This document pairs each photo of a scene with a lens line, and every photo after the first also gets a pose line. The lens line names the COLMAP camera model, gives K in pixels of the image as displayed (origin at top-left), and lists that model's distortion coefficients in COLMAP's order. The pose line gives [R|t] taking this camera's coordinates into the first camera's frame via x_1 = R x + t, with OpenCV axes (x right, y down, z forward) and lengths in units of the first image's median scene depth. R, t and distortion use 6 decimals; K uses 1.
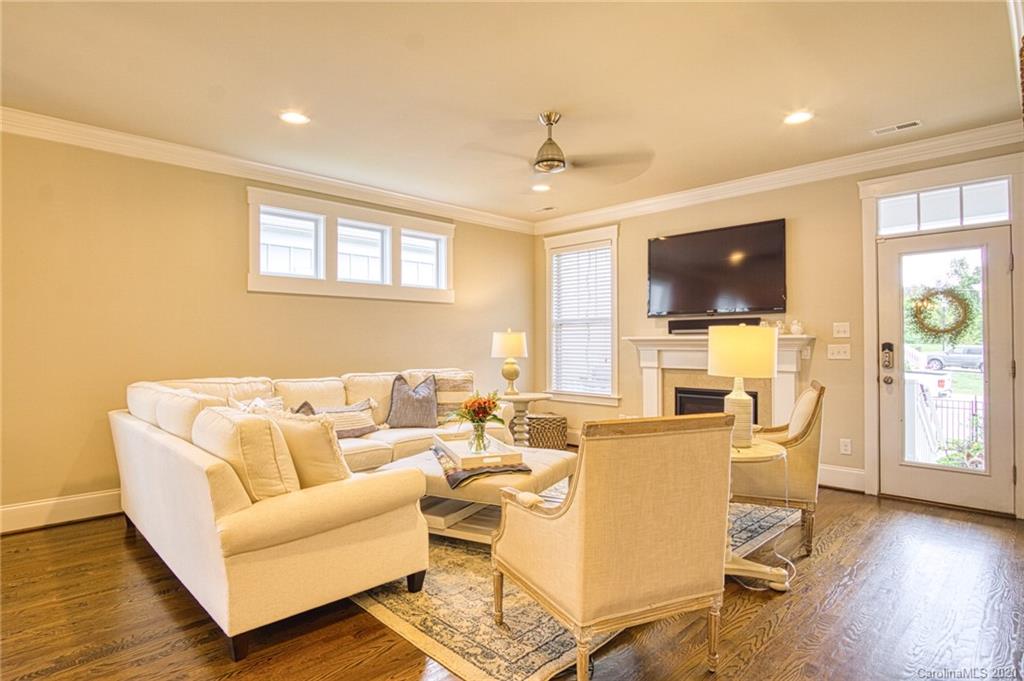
lens RADIAL K [[550.3, 0, 514.5], [0, 550.3, 340.1], [0, 0, 1]] dist [-0.021502, -0.000724]
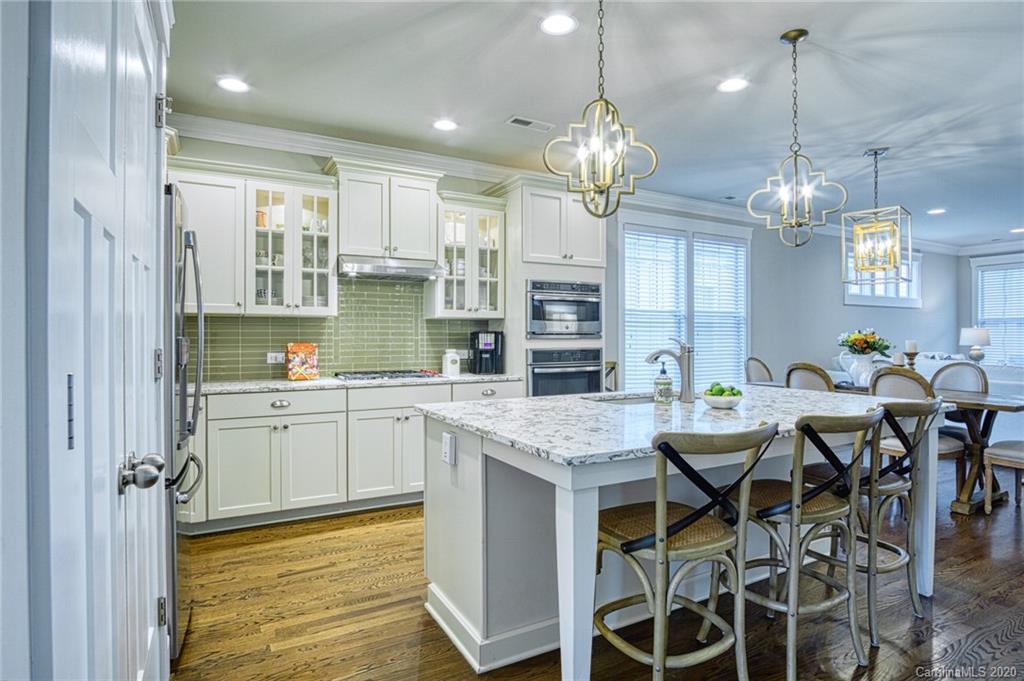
lens RADIAL K [[550.3, 0, 512.7], [0, 550.3, 332.7], [0, 0, 1]] dist [-0.021502, -0.000724]
pose [[0.964405, -0.002997, -0.264412, -0.915710], [0.002202, 0.999992, -0.003302, -0.000346], [0.264420, 0.002602, 0.964404, -0.792296]]
